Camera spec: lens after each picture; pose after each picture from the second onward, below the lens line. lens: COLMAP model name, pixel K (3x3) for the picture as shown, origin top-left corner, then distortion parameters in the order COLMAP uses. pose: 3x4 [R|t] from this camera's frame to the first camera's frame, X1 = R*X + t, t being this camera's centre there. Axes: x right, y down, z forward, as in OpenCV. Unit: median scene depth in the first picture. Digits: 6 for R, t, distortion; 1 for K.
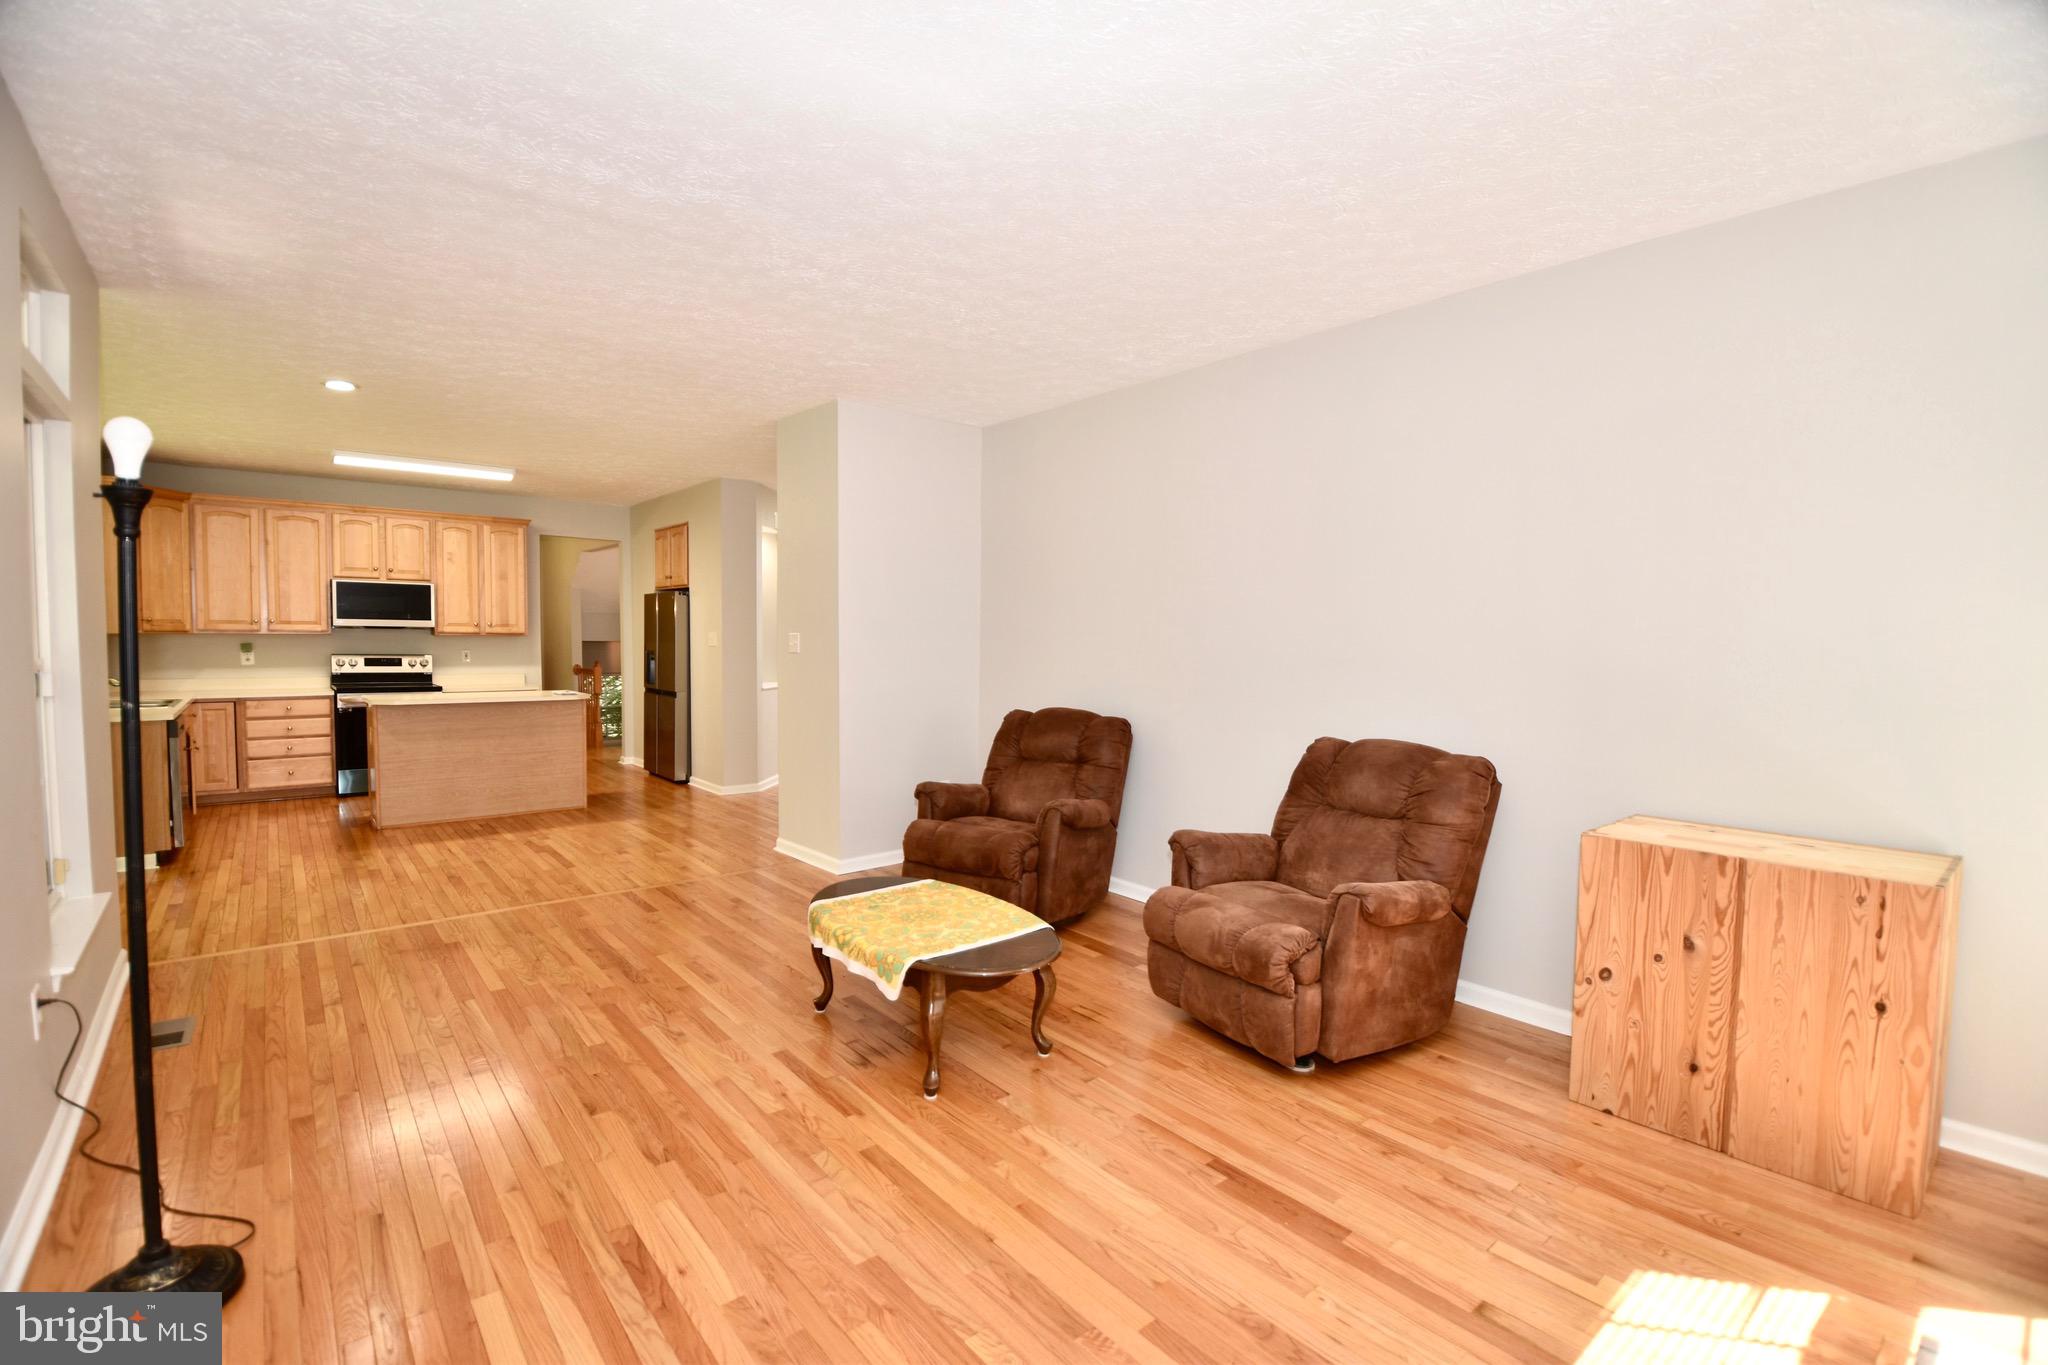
lens RADIAL K [[913.8, 0, 1015.1], [0, 913.8, 674.5], [0, 0, 1]] dist [0.000194, -0.011895]
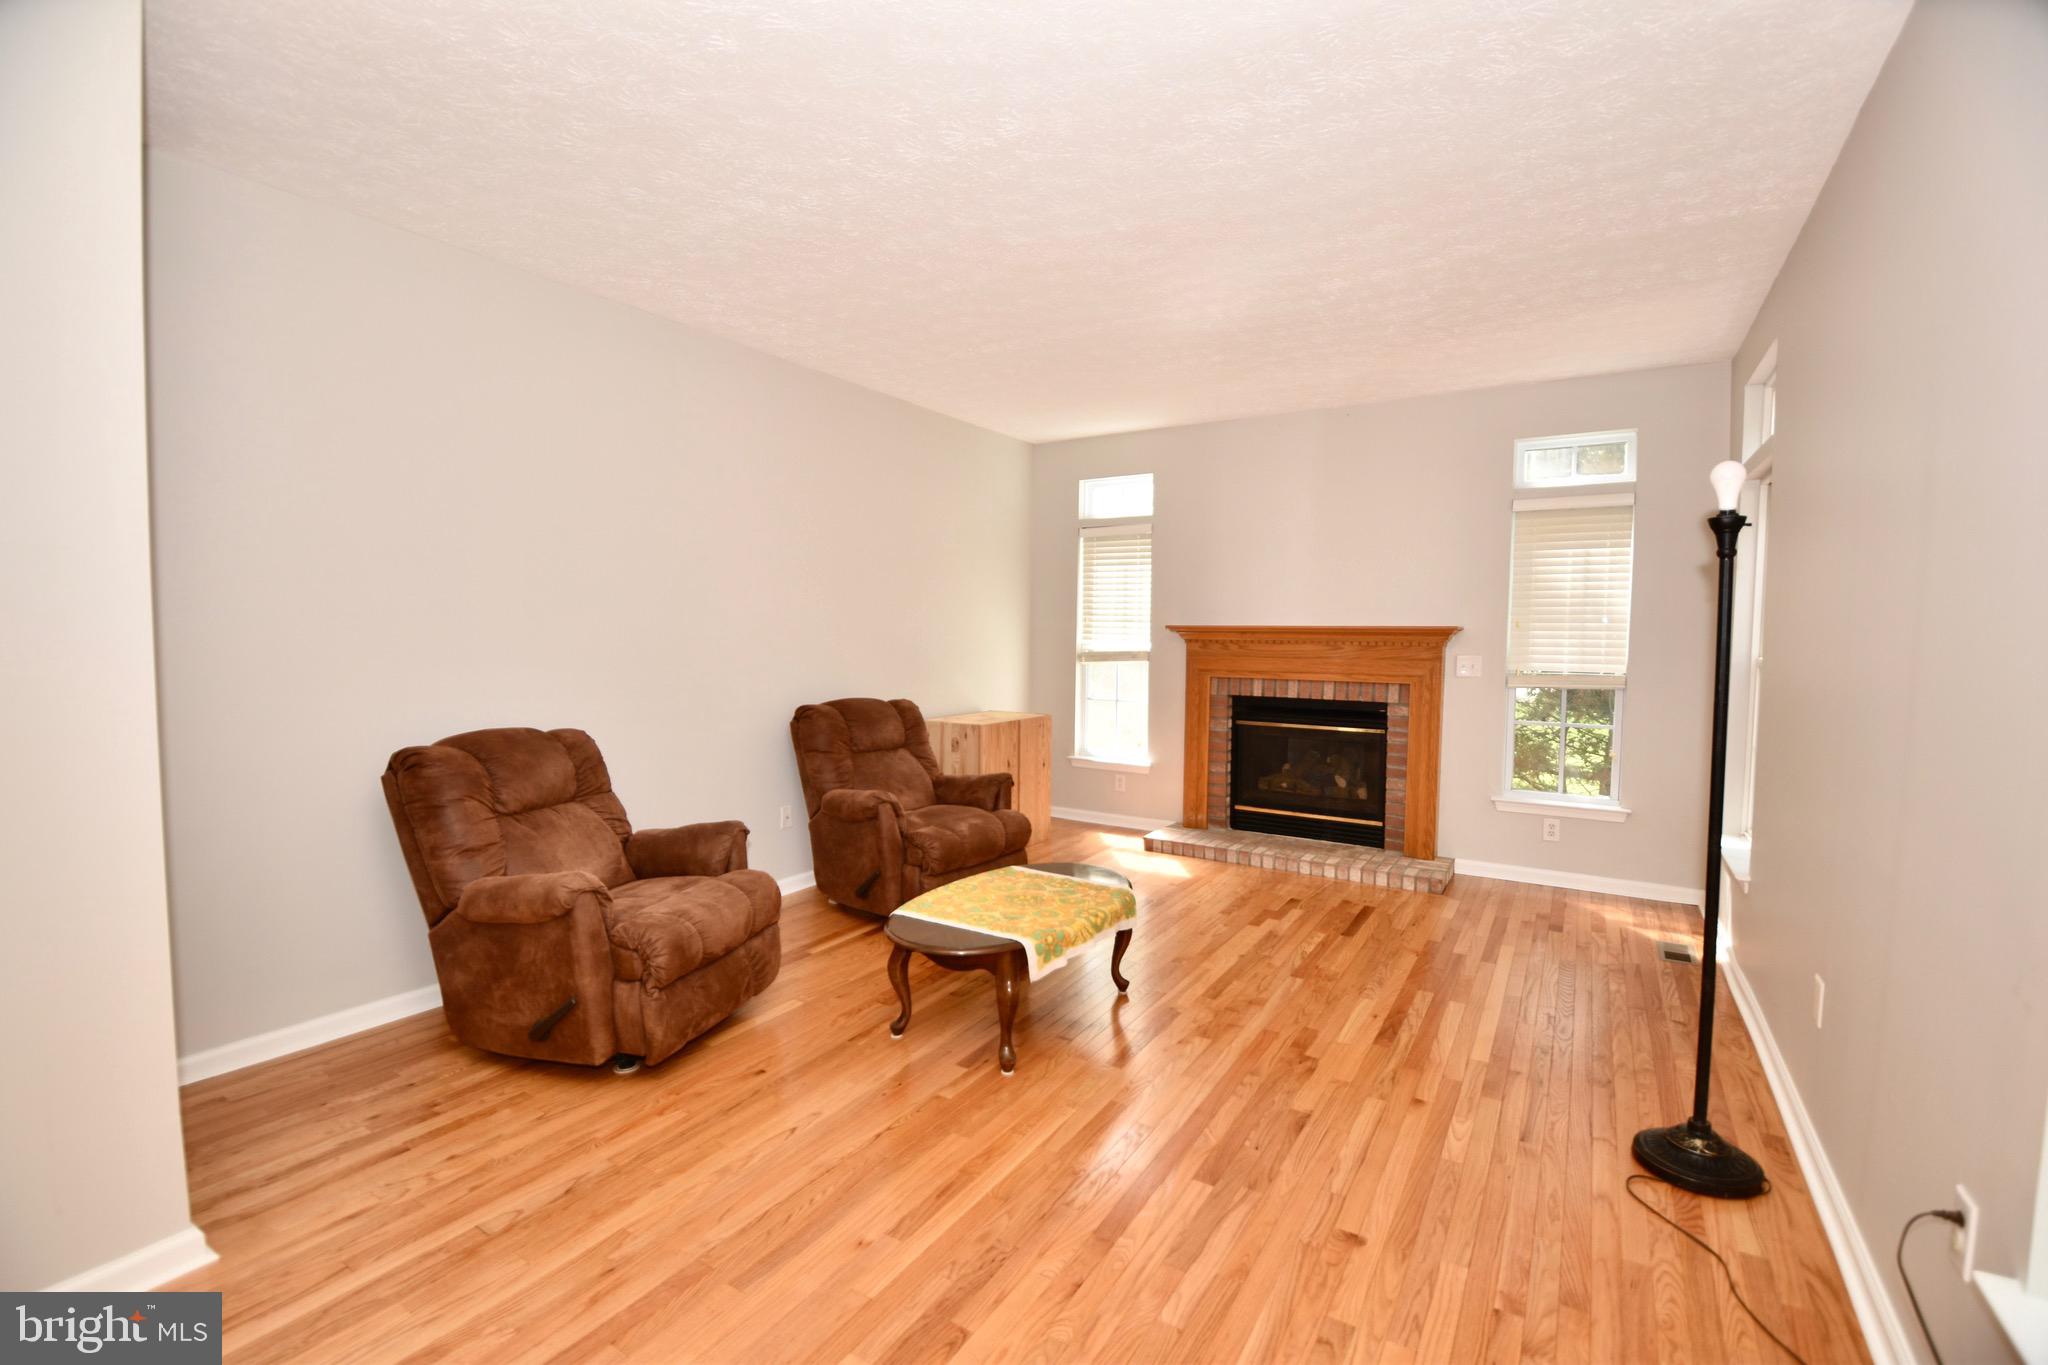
lens RADIAL K [[913.8, 0, 1015.1], [0, 913.8, 674.5], [0, 0, 1]] dist [0.000194, -0.011895]
pose [[-0.315630, -0.058060, 0.947104, -1.481946], [0.036065, 0.996671, 0.073118, -0.087549], [-0.948197, 0.057236, -0.312486, 1.844536]]
